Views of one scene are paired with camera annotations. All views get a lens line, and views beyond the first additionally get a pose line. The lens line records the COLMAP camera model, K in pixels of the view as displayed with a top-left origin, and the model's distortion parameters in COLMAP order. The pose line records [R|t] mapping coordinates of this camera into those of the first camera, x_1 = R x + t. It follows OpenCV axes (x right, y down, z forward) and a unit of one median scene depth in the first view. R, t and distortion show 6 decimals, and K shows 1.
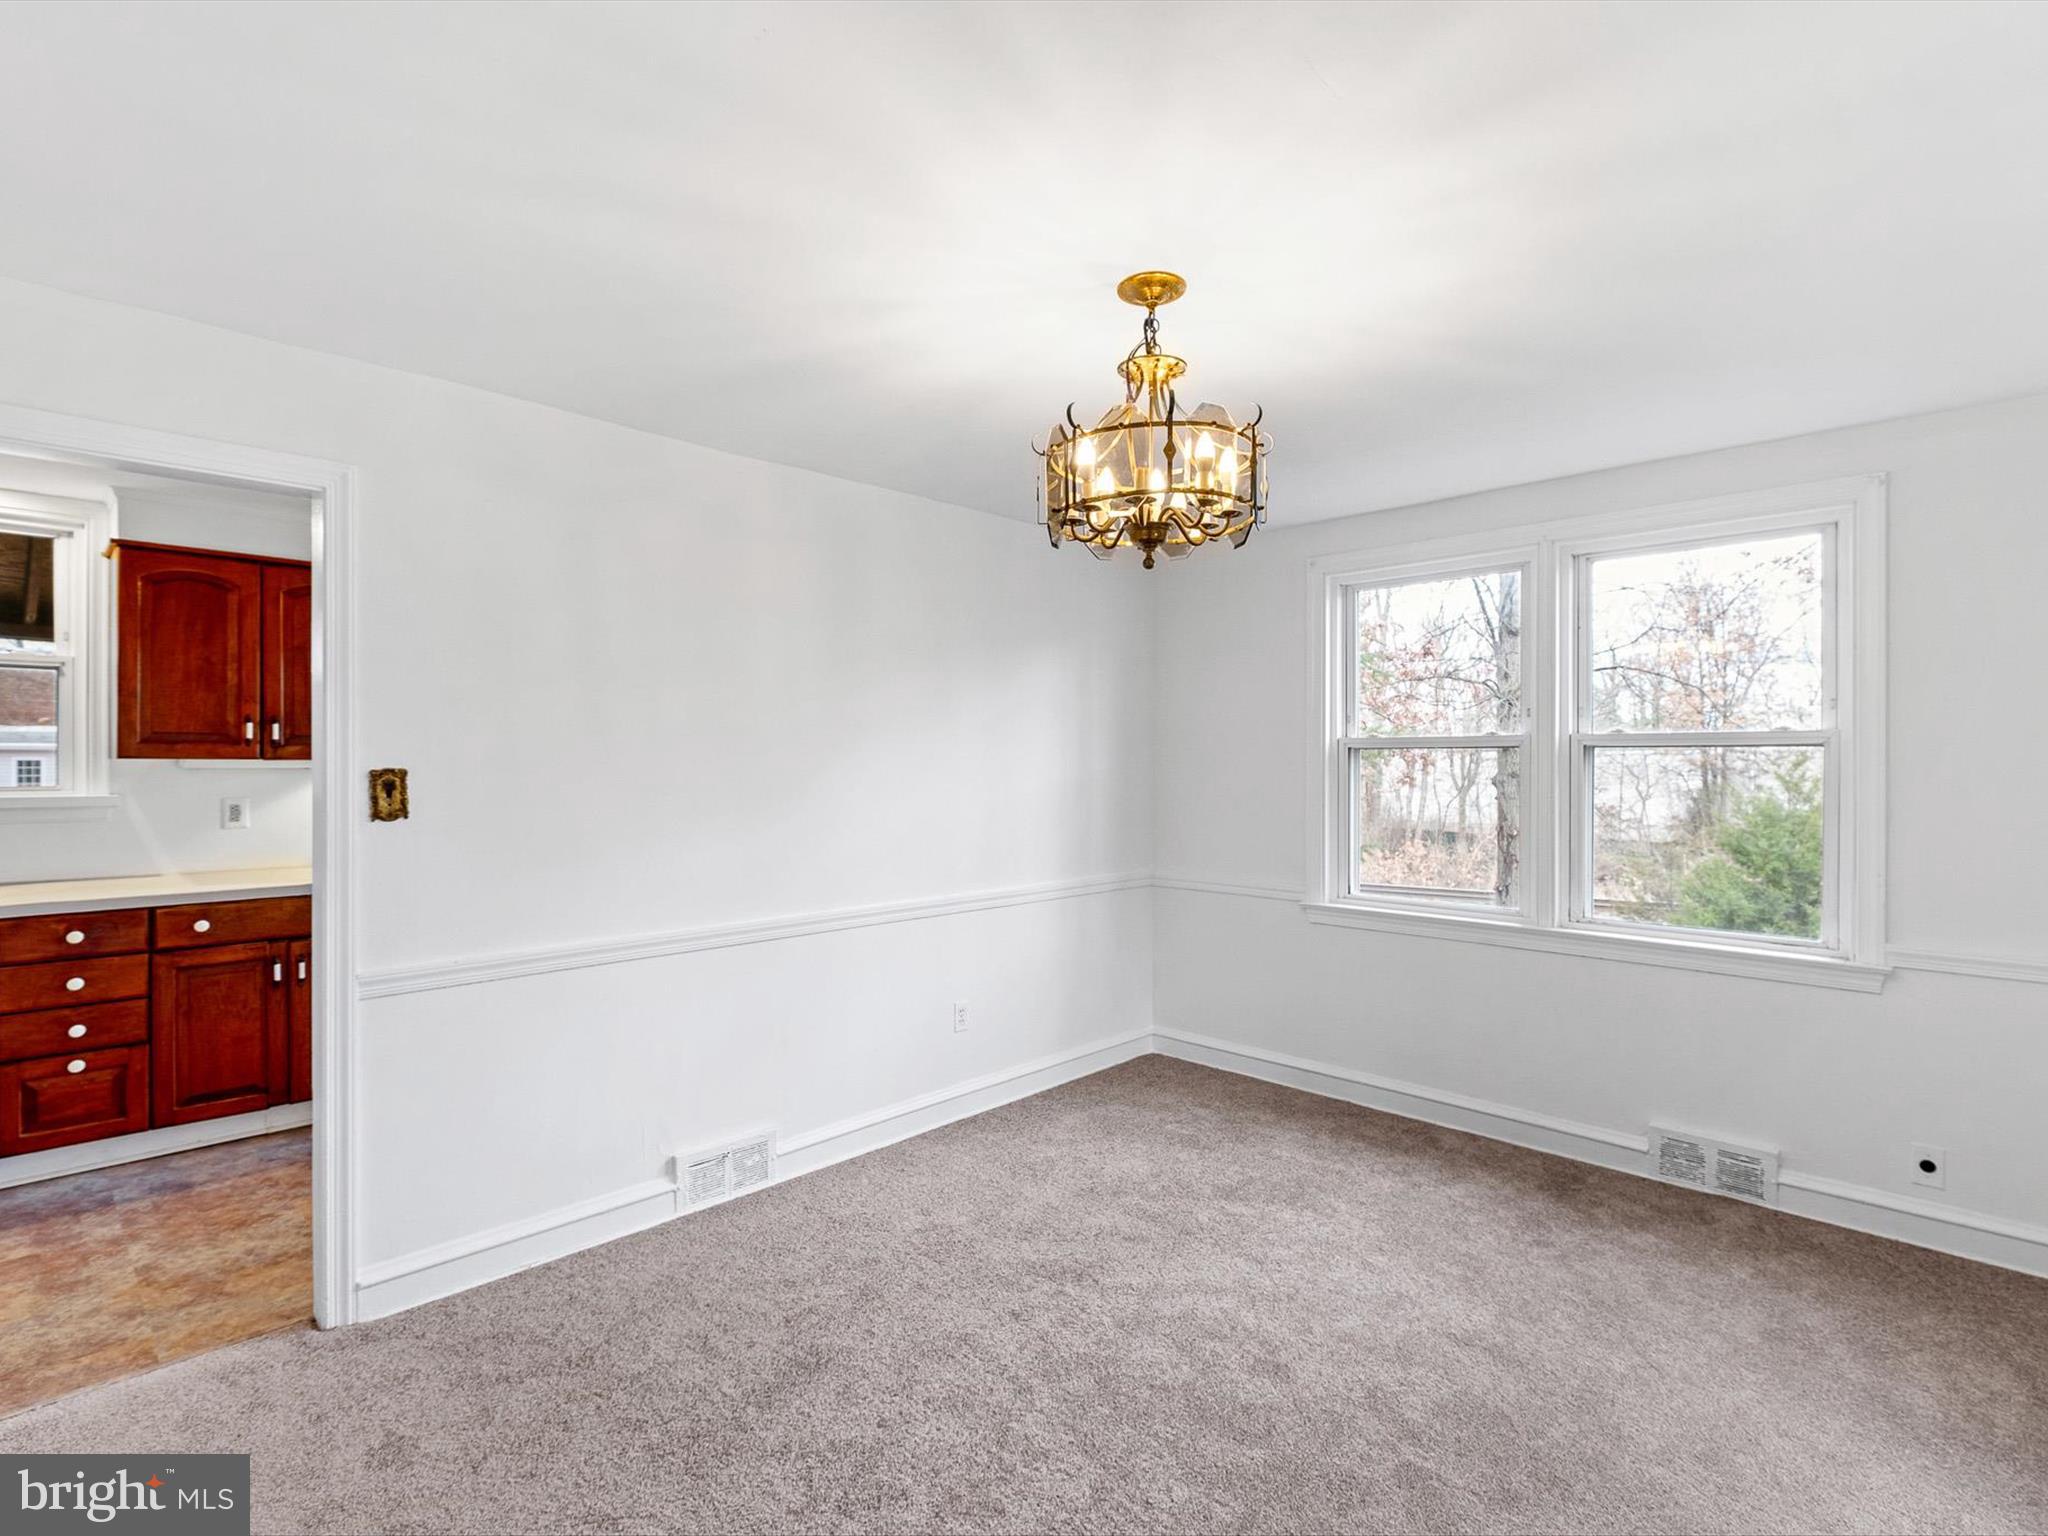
lens RADIAL K [[1001.8, 0, 1008.9], [0, 1001.8, 764.2], [0, 0, 1]] dist [0.009450, -0.008559]
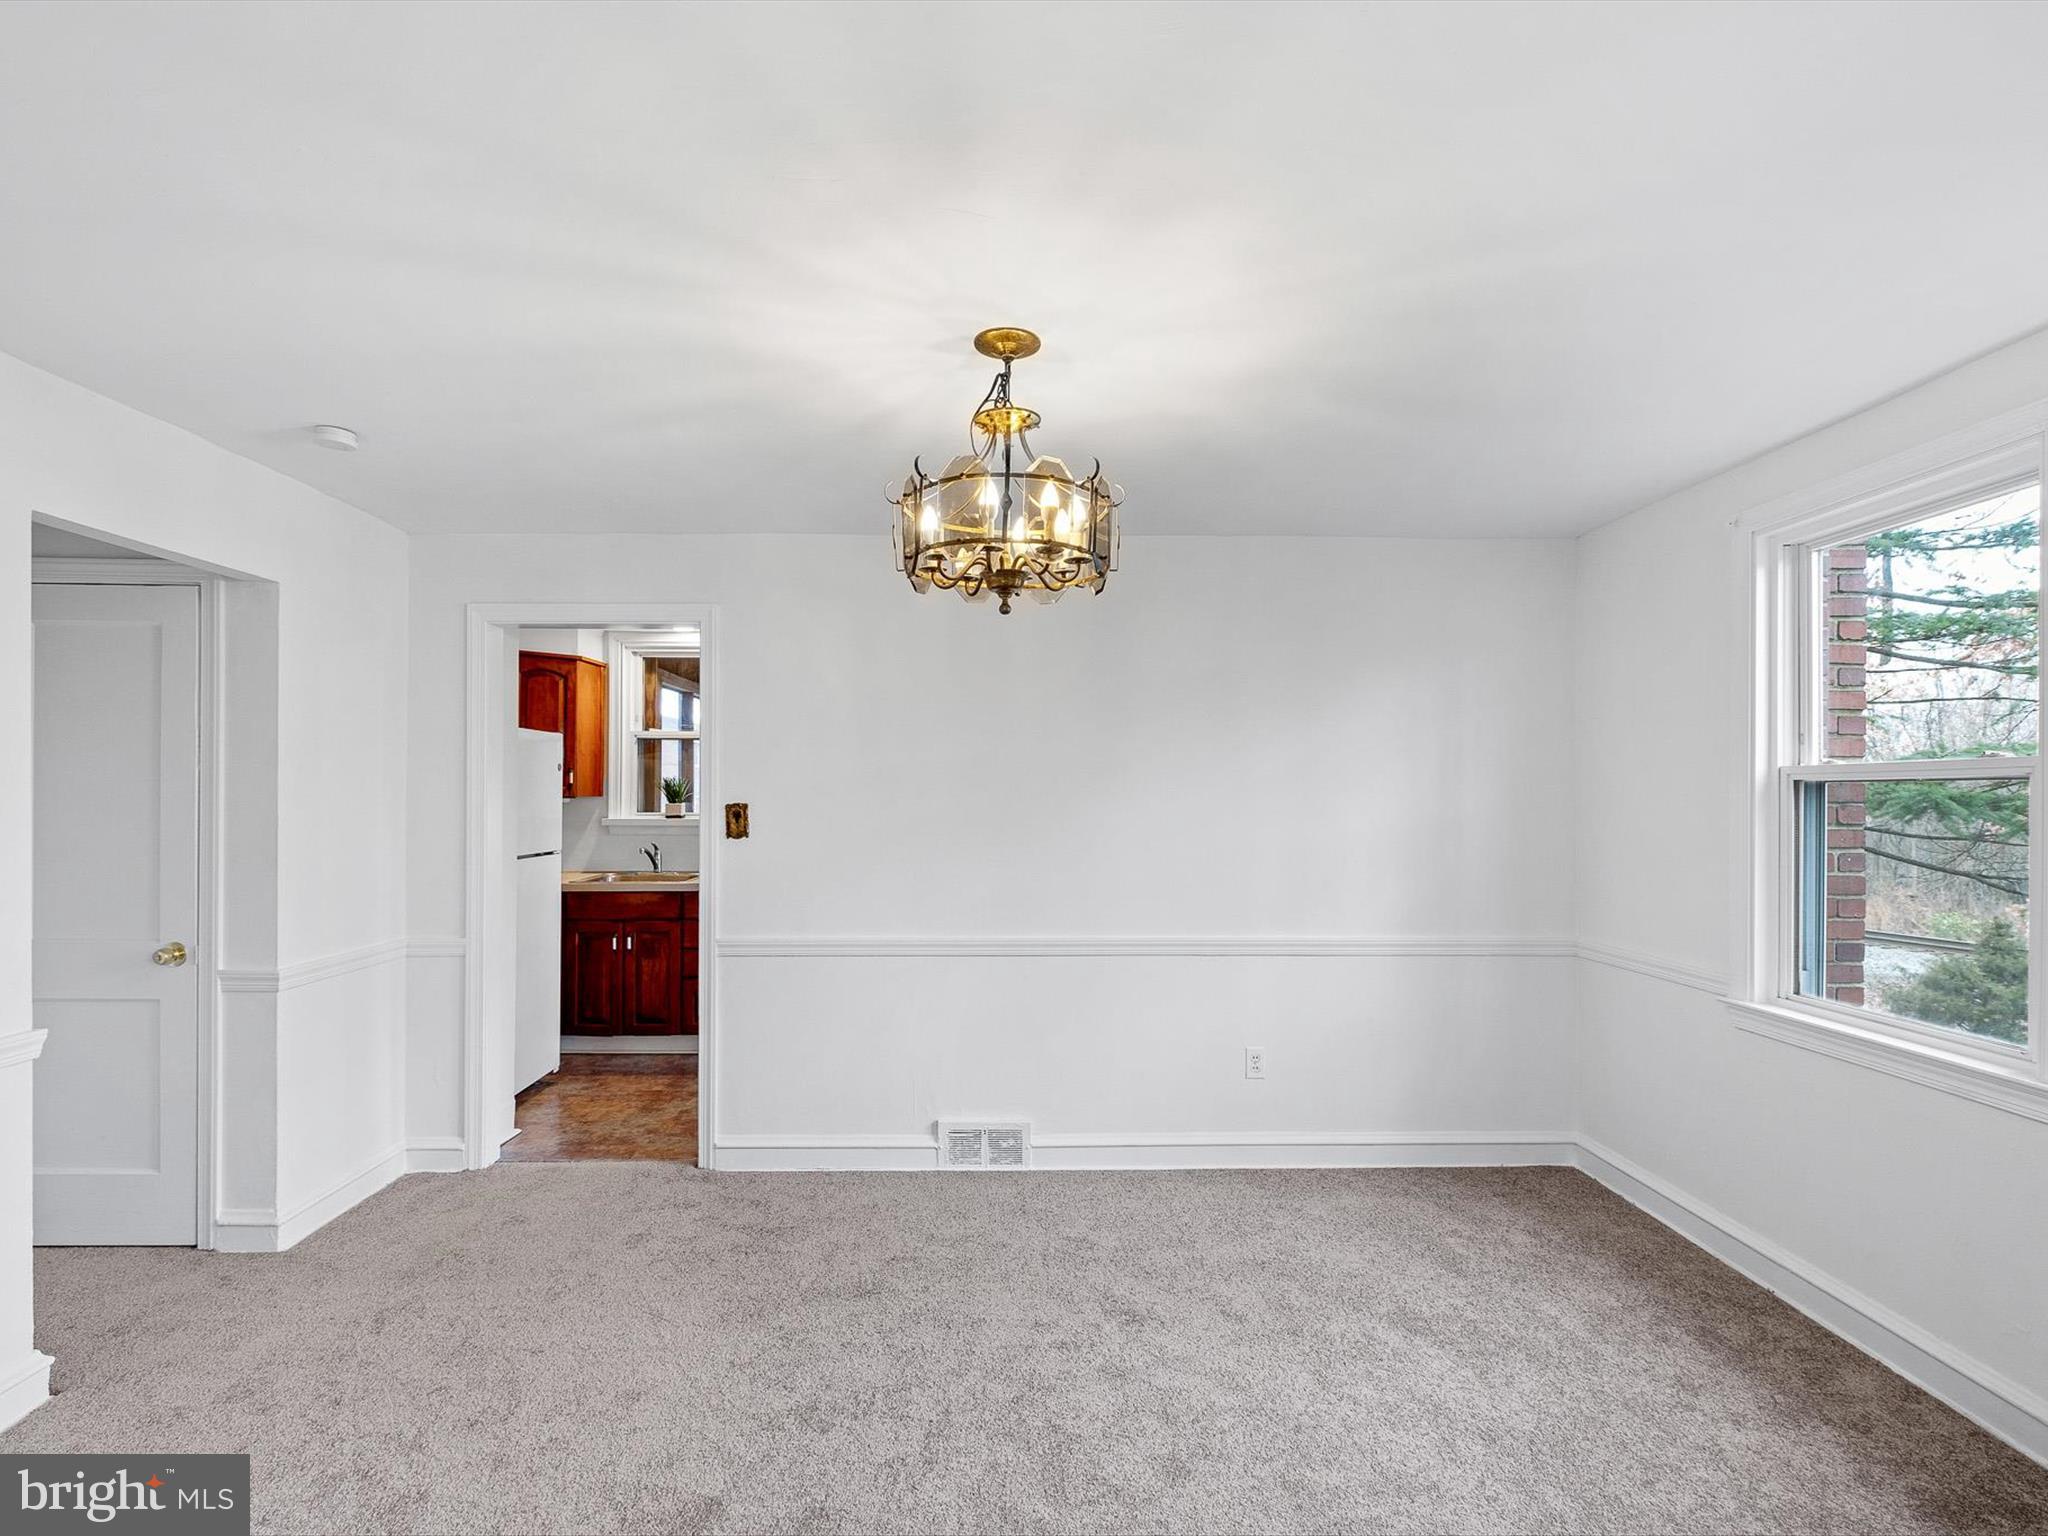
lens RADIAL K [[1001.8, 0, 1000.6], [0, 1001.8, 794.3], [0, 0, 1]] dist [0.009450, -0.008559]
pose [[0.717165, -0.000698, -0.696903, 0.502679], [-0.003547, 0.999983, -0.004653, -0.002557], [0.696895, 0.005809, 0.717150, 0.149682]]
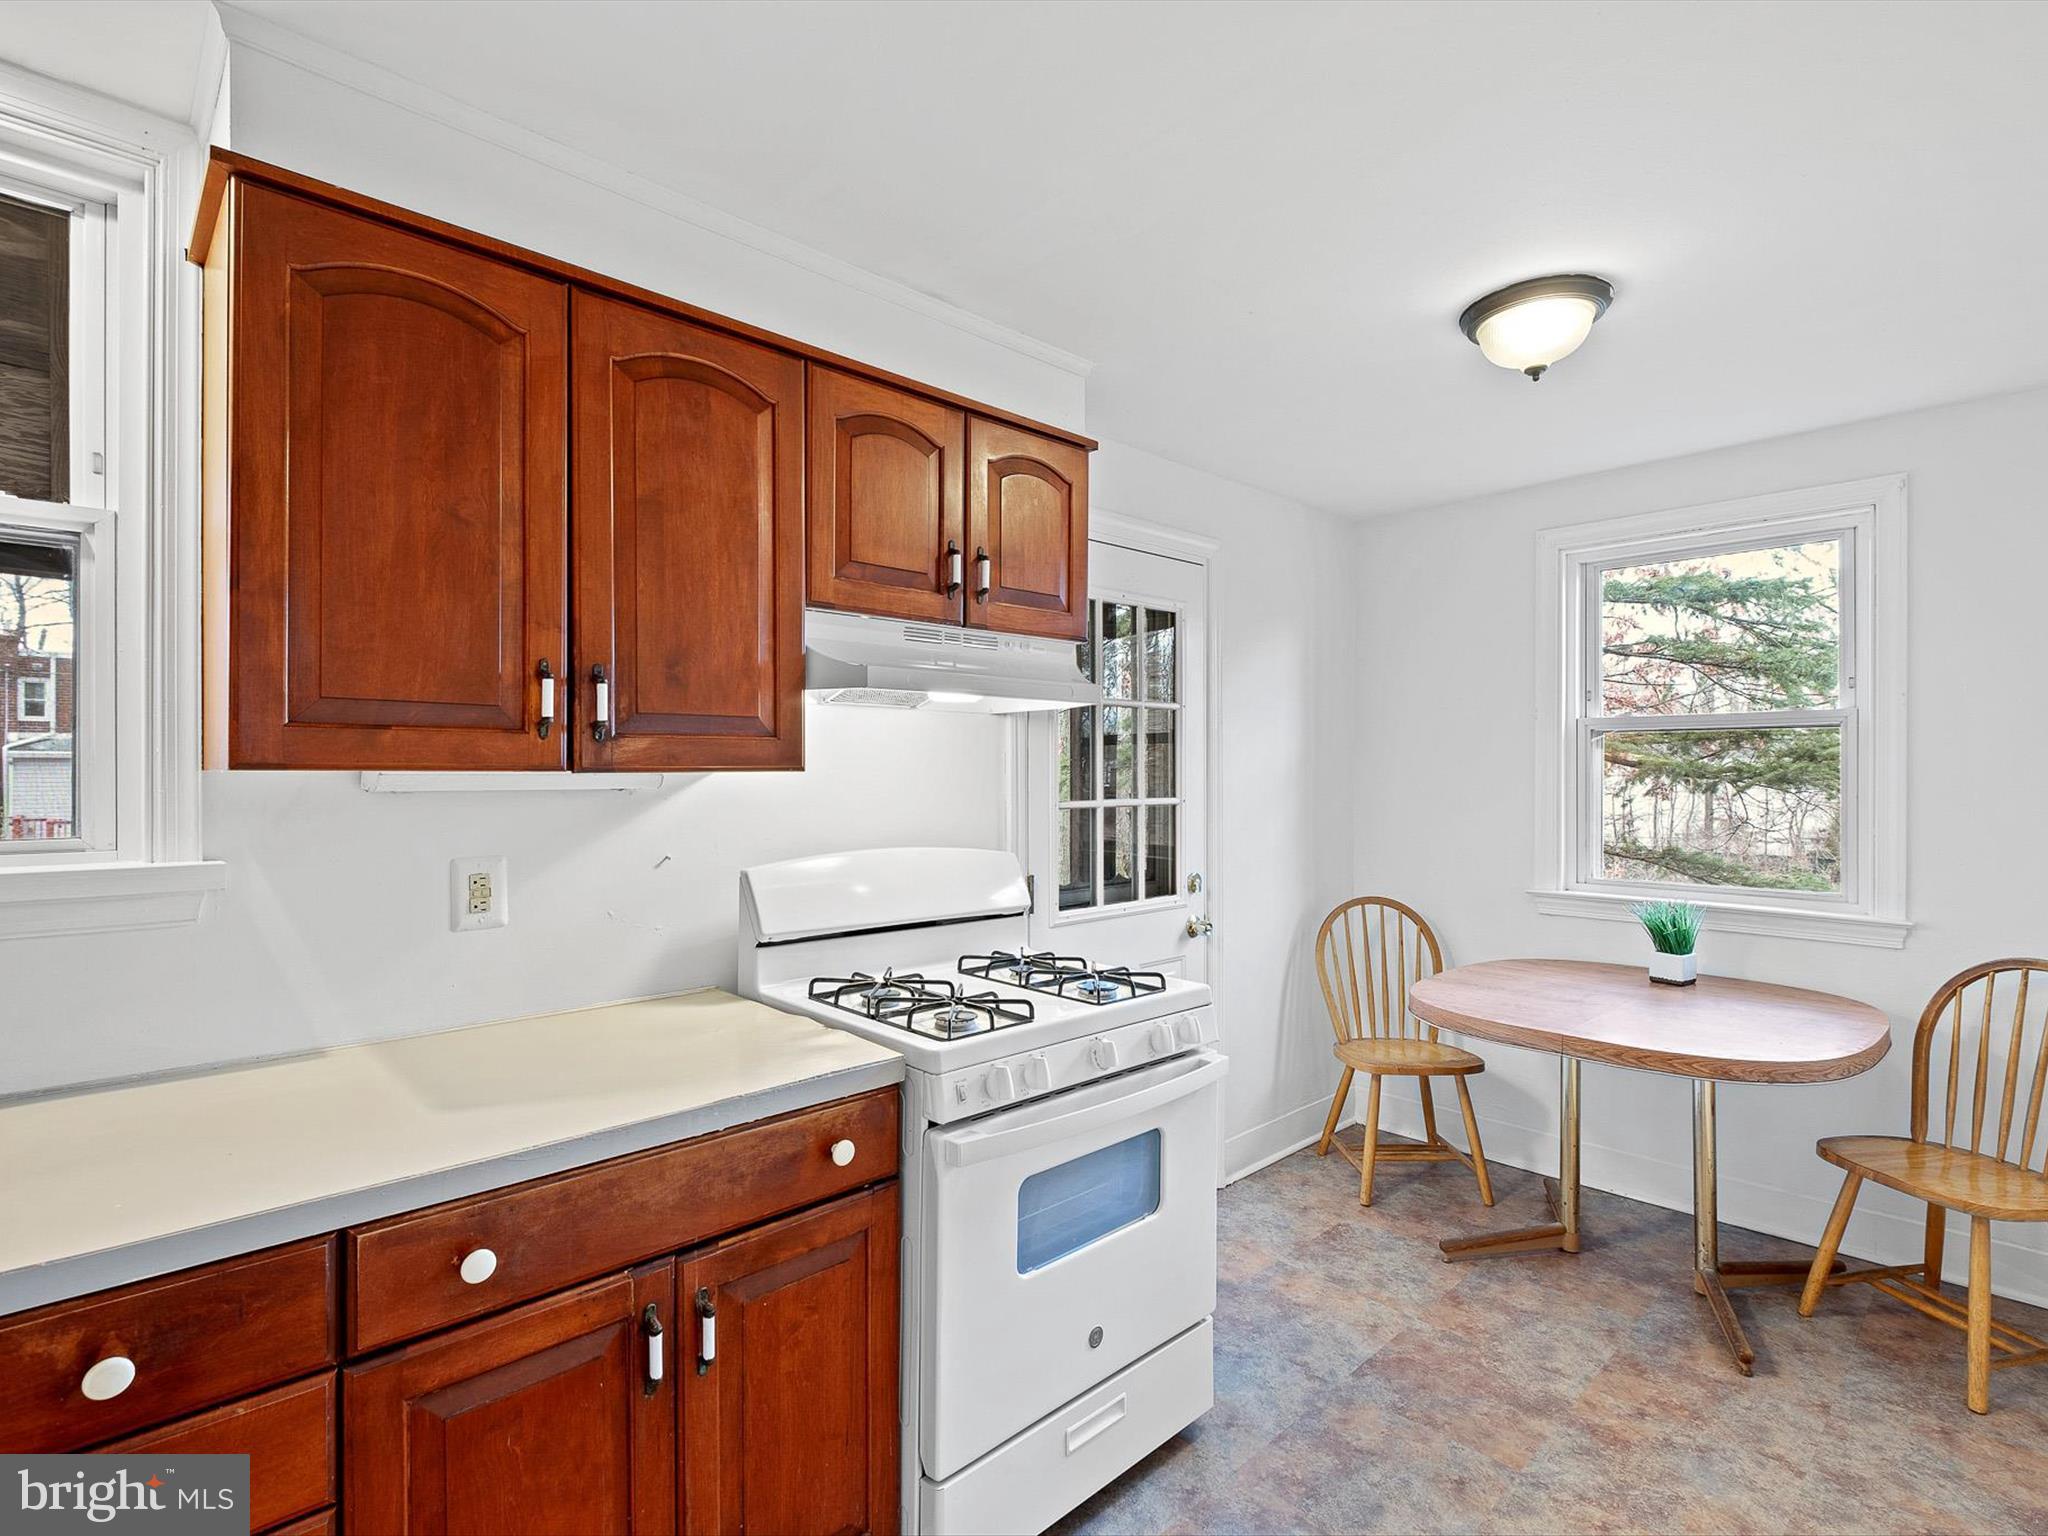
lens RADIAL K [[1001.8, 0, 1014.1], [0, 1001.8, 772.3], [0, 0, 1]] dist [0.009450, -0.008559]
pose [[0.999410, -0.001350, -0.034316, -0.625004], [0.001331, 0.999999, -0.000572, -0.004211], [0.034317, 0.000526, 0.999411, 0.682772]]
